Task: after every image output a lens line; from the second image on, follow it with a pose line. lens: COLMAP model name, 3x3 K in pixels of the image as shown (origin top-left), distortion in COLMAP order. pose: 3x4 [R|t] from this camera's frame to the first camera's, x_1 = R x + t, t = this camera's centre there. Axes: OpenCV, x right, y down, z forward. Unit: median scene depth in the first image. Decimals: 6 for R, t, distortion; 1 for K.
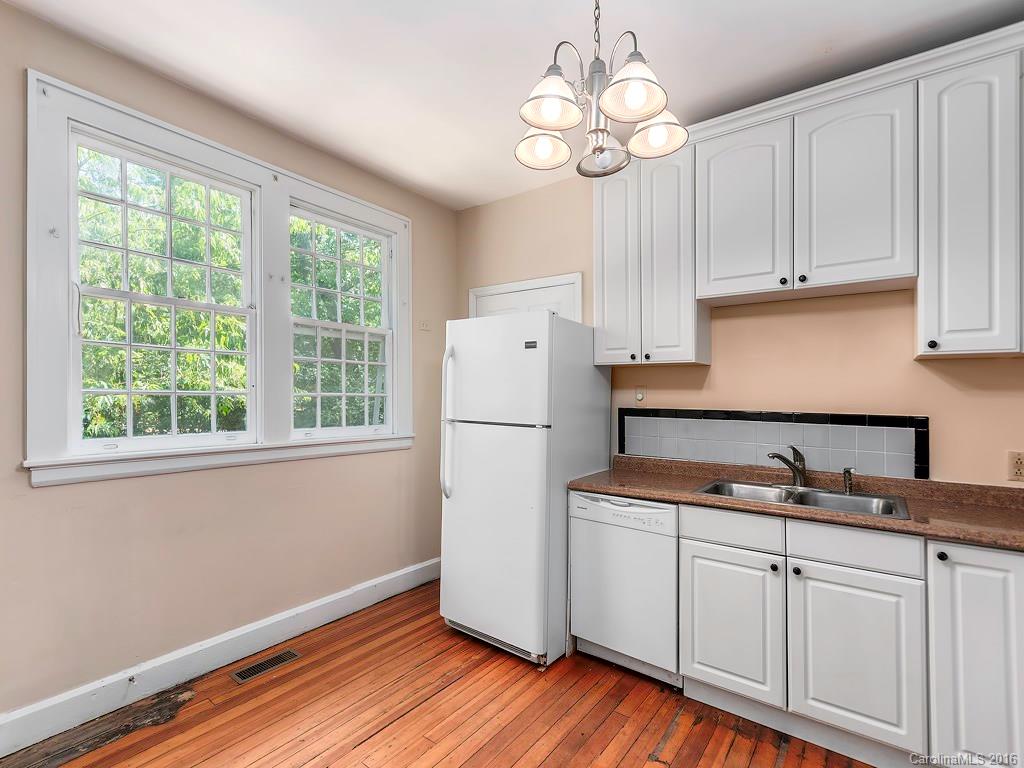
lens RADIAL K [[498.4, 0, 508.6], [0, 498.4, 391.7], [0, 0, 1]] dist [0.018830, 0.000290]
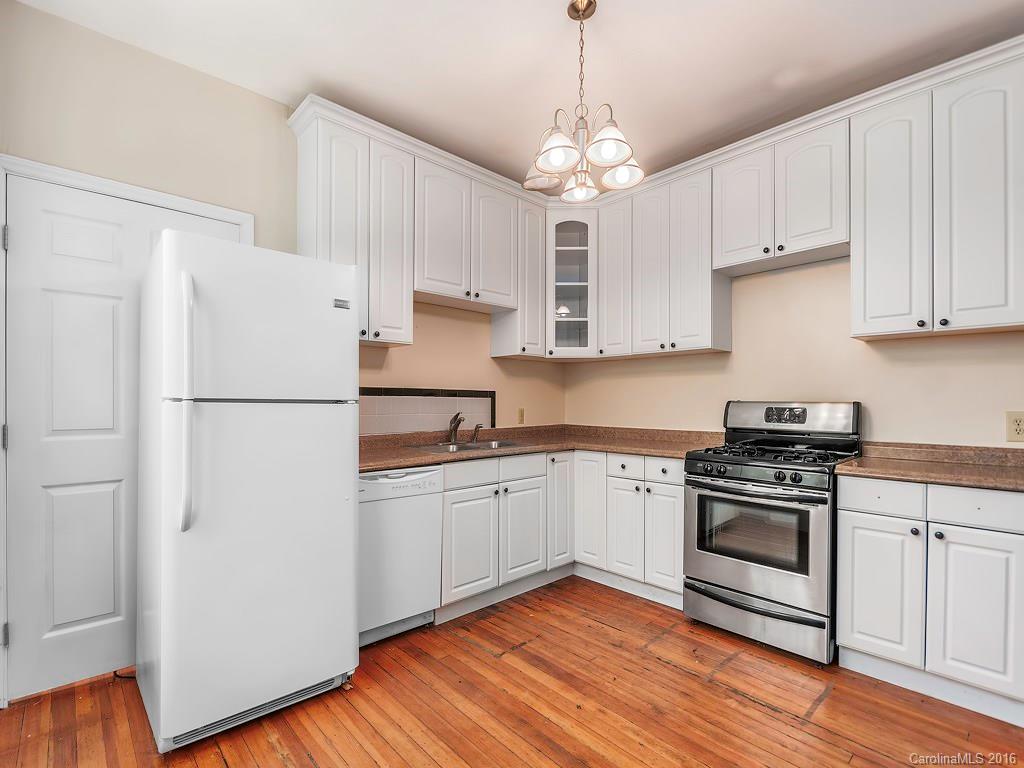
lens RADIAL K [[493.7, 0, 513.1], [0, 493.7, 390.1], [0, 0, 1]] dist [0.003681, 0.001190]
pose [[0.168095, 0.009503, 0.985725, -0.808259], [-0.010877, 0.999911, -0.007785, 0.059150], [-0.985711, -0.009413, 0.168183, 0.657890]]
